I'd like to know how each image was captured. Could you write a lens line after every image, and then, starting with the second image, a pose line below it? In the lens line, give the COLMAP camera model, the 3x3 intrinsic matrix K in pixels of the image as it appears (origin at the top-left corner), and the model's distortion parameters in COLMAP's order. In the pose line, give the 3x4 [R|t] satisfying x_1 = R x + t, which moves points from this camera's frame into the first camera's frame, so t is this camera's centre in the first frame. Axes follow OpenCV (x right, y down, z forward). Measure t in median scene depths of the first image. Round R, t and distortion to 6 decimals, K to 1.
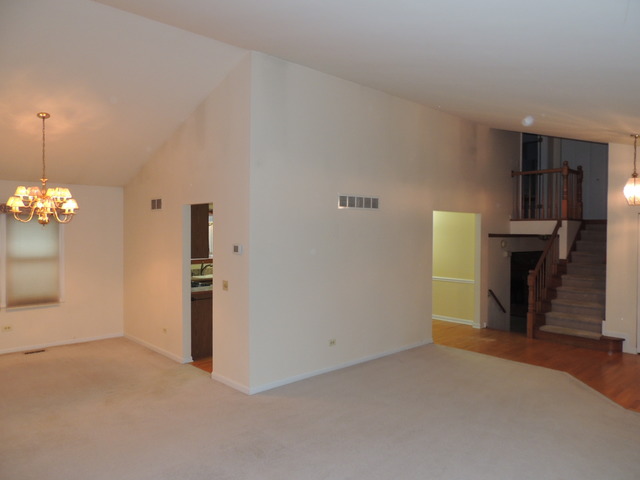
lens RADIAL K [[468.9, 0, 320.0], [0, 468.9, 240.0], [0, 0, 1]] dist [0.045075, -0.000702]
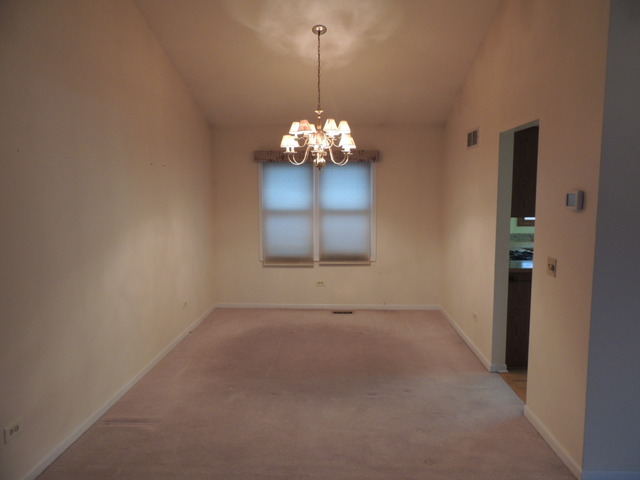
lens RADIAL K [[468.9, 0, 320.0], [0, 468.9, 240.0], [0, 0, 1]] dist [0.045075, -0.000702]
pose [[0.700065, 0.069213, -0.710717, 0.007923], [-0.011897, 0.996284, 0.085305, 0.020061], [0.713980, -0.051264, 0.698287, 0.378749]]
